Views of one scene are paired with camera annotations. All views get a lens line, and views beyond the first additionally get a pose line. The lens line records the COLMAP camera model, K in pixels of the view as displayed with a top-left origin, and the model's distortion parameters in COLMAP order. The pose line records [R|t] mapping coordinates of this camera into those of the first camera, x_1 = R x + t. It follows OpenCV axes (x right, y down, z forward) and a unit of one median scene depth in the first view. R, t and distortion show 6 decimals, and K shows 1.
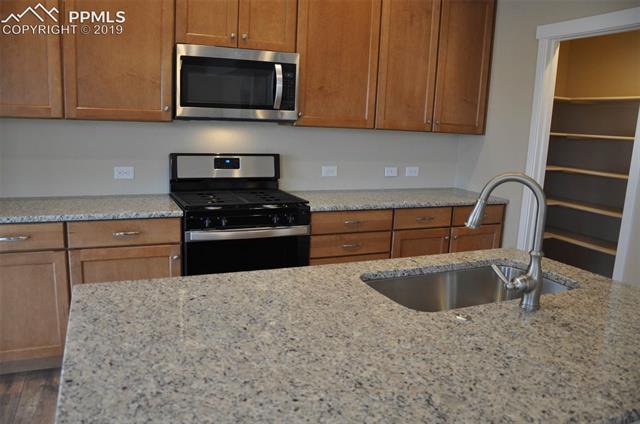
lens RADIAL K [[503.4, 0, 320.0], [0, 503.4, 212.0], [0, 0, 1]] dist [-0.007406, -0.000066]
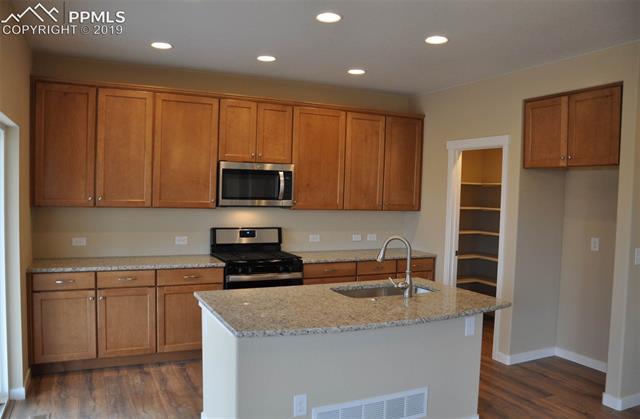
lens RADIAL K [[501.5, 0, 320.0], [0, 501.5, 209.5], [0, 0, 1]] dist [-0.396435, 0.000845]
pose [[0.999450, -0.016872, 0.028534, -0.006583], [0.020717, 0.989893, -0.140297, 0.049778], [-0.025878, 0.140811, 0.989698, -0.546648]]
